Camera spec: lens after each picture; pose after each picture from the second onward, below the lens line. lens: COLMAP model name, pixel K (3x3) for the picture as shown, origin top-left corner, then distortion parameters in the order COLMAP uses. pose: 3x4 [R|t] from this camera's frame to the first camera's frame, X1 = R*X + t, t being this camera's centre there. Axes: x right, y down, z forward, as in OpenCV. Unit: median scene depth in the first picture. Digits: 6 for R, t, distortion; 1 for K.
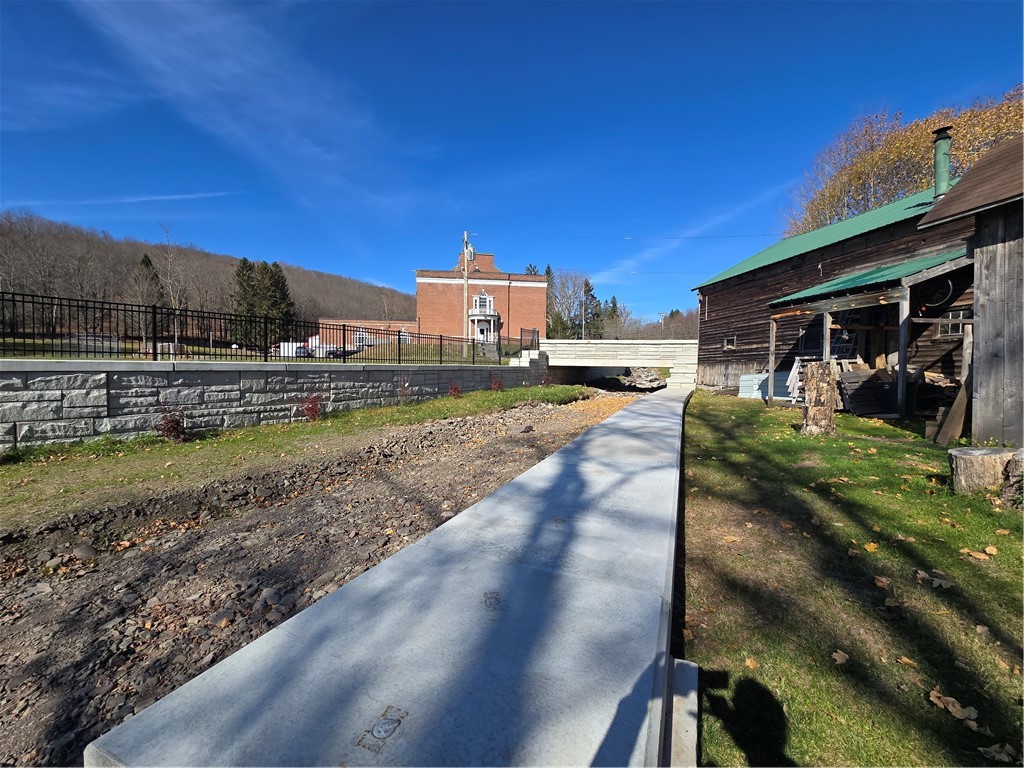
lens RADIAL K [[415.2, 0, 510.0], [0, 415.2, 378.9], [0, 0, 1]] dist [-0.001492, 0.000093]
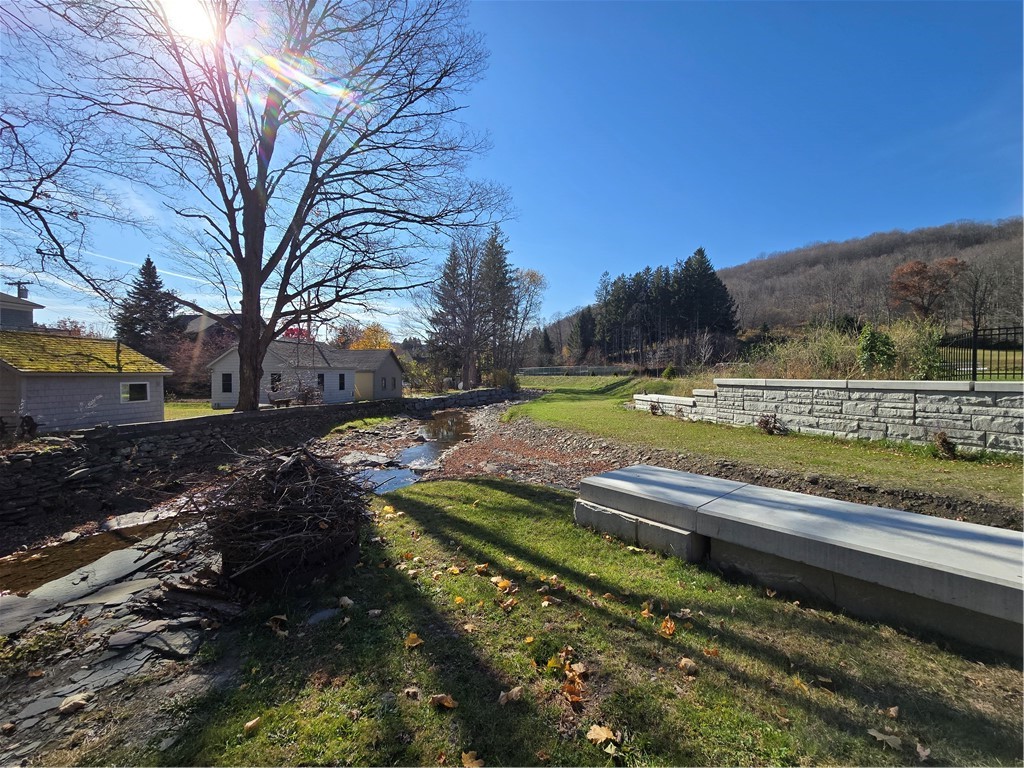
lens RADIAL K [[415.2, 0, 510.0], [0, 415.2, 378.9], [0, 0, 1]] dist [-0.001492, 0.000093]
pose [[-0.437271, -0.008745, -0.899287, 0.571549], [-0.030609, 0.999518, 0.005163, -0.017267], [0.898809, 0.029784, -0.437328, 0.245766]]
